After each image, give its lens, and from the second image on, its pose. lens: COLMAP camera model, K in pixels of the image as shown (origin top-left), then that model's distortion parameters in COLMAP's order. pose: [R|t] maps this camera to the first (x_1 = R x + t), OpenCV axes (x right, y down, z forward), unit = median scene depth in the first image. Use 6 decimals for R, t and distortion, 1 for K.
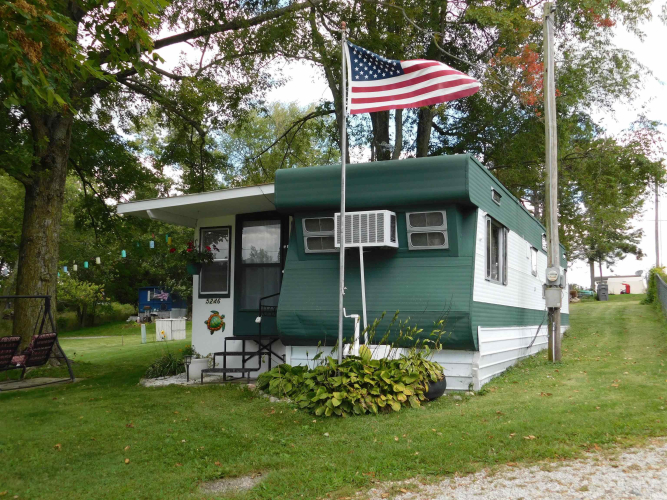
lens RADIAL K [[666.9, 0, 332.8], [0, 666.9, 254.8], [0, 0, 1]] dist [0.013845, 0.002589]
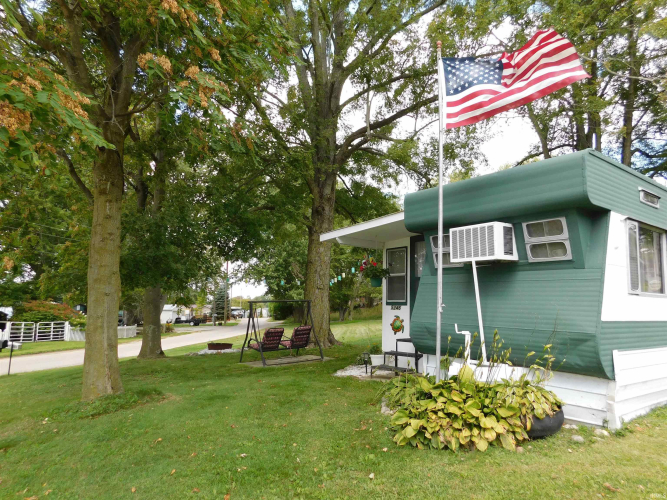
lens RADIAL K [[438.4, 0, 333.5], [0, 438.4, 250.0], [0, 0, 1]] dist [-0.082195, 0.089961]
pose [[0.872260, -0.048391, -0.486643, 0.175764], [0.029303, 0.998476, -0.046765, -0.004557], [0.488164, 0.026531, 0.872349, 0.340855]]
